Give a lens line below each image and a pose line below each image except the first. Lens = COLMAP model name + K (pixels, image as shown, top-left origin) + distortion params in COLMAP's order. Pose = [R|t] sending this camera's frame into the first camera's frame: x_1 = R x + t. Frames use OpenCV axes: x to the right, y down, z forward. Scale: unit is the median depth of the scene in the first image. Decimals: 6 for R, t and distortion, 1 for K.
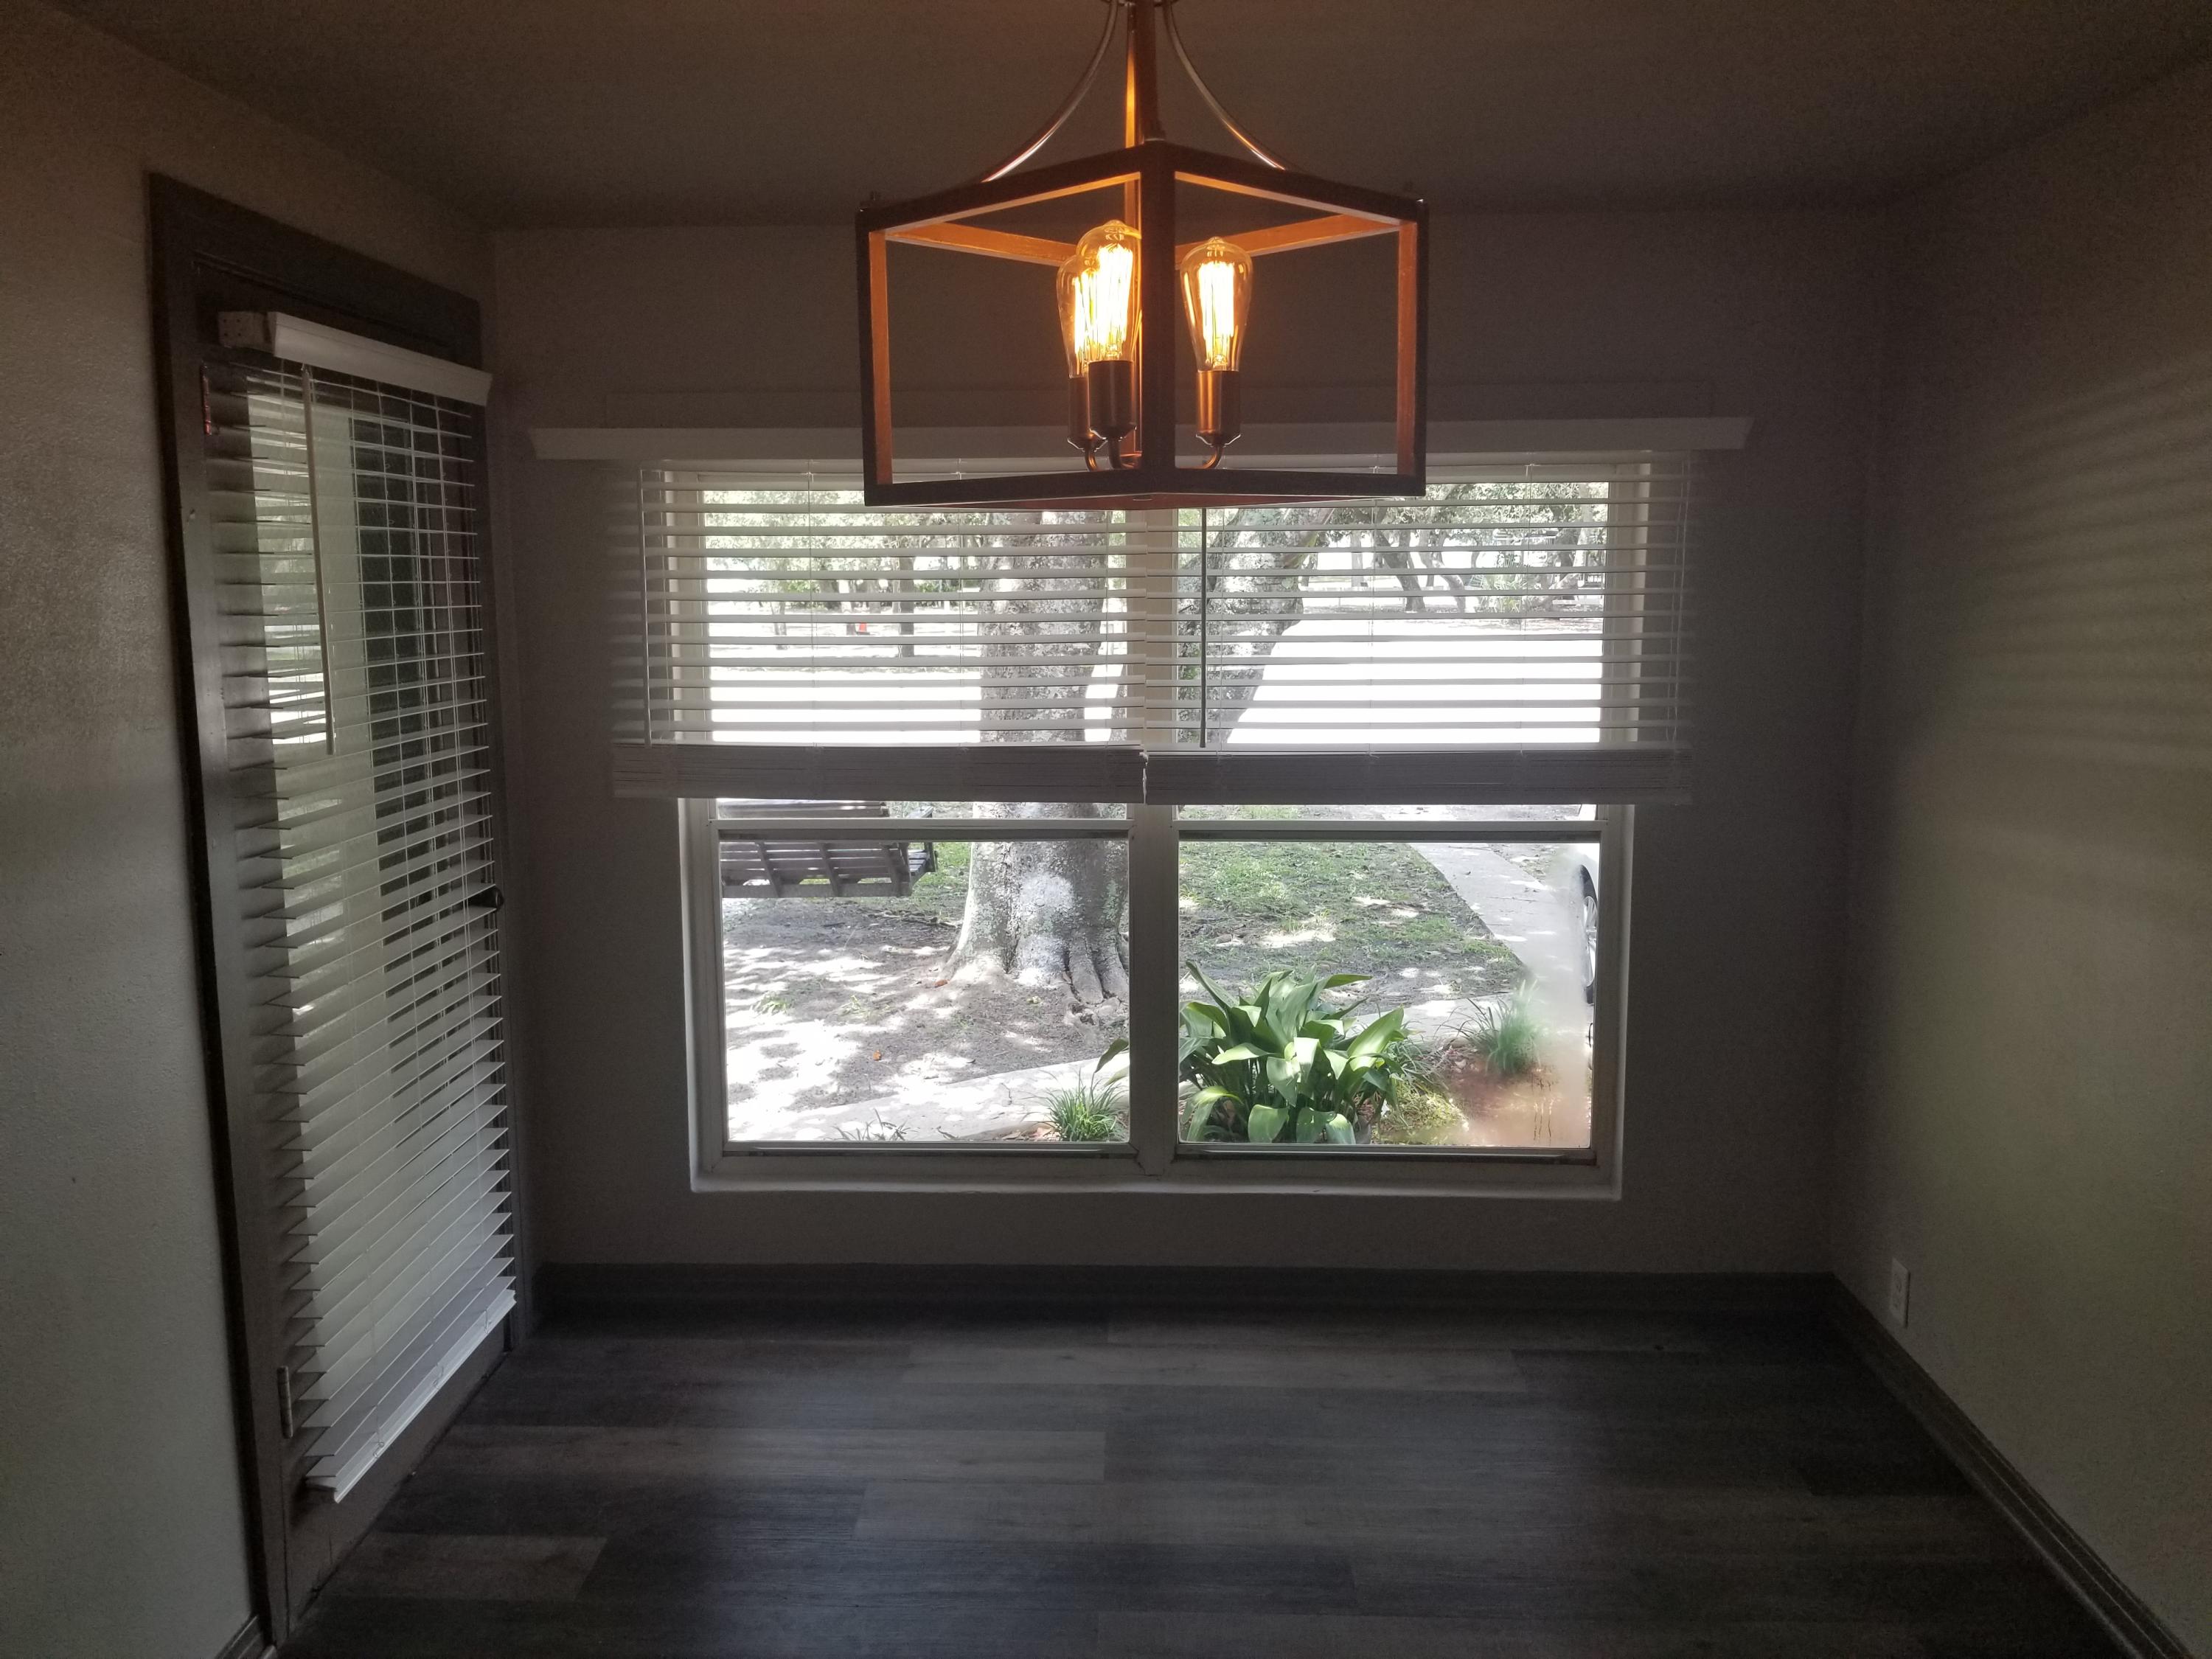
lens RADIAL K [[1714.2, 0, 1116.6], [0, 1714.2, 829.6], [0, 0, 1]] dist [0.067942, -0.092339]
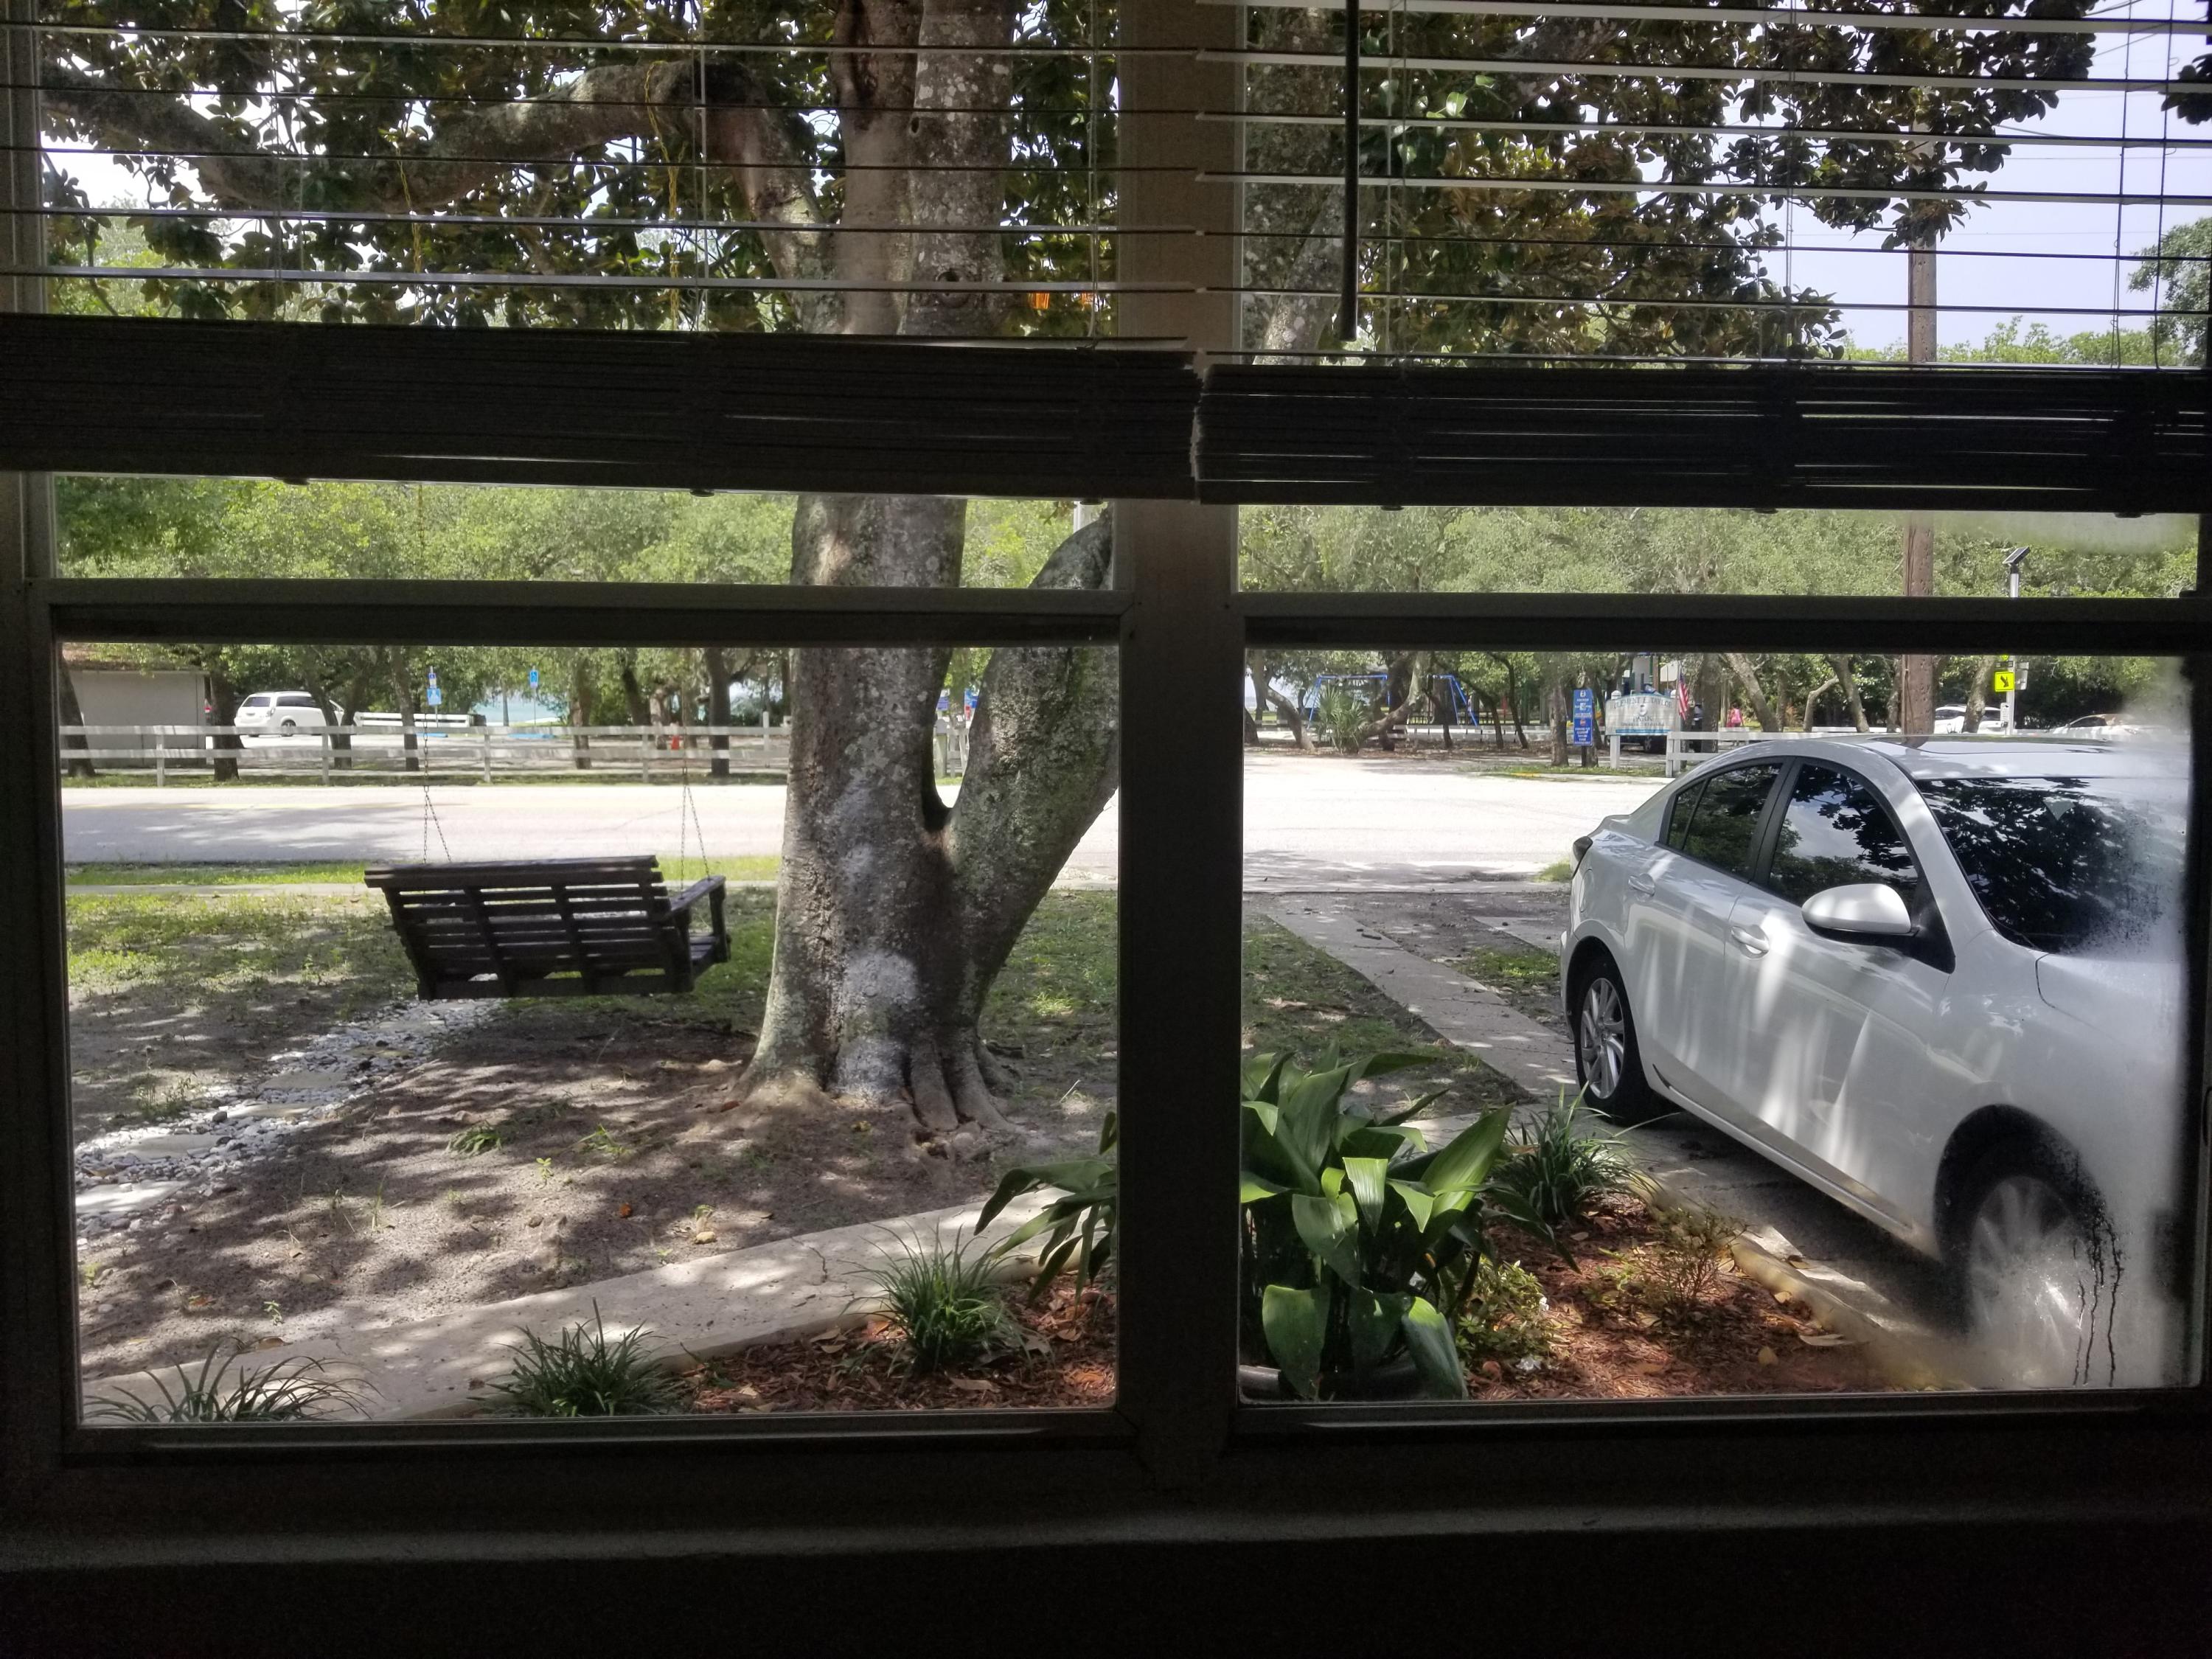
lens RADIAL K [[1714.2, 0, 1077.5], [0, 1714.2, 834.3], [0, 0, 1]] dist [0.067942, -0.092339]
pose [[0.996860, -0.002126, 0.079161, -0.015766], [0.008674, 0.996556, -0.082464, 0.039284], [-0.078713, 0.082892, 0.993445, 0.284240]]
